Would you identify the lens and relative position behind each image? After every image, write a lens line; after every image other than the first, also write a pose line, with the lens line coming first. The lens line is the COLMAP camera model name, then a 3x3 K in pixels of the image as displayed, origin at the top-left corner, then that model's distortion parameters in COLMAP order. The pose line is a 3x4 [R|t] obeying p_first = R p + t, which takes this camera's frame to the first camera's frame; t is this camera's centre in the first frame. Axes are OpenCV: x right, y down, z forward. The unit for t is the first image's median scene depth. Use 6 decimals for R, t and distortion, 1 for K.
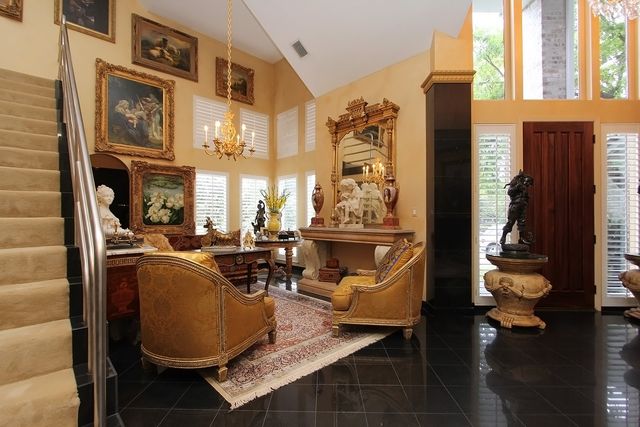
lens RADIAL K [[288.4, 0, 319.6], [0, 288.4, 216.1], [0, 0, 1]] dist [-0.010518, -0.006894]
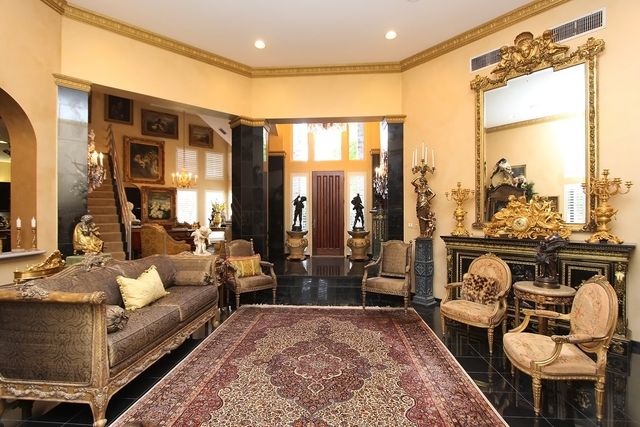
lens RADIAL K [[288.4, 0, 320.8], [0, 288.4, 214.6], [0, 0, 1]] dist [-0.010518, -0.006894]
pose [[0.999162, -0.003421, -0.040783, 0.594490], [0.003420, 0.999994, -0.000088, 0.003972], [0.040783, -0.000051, 0.999168, -0.839269]]
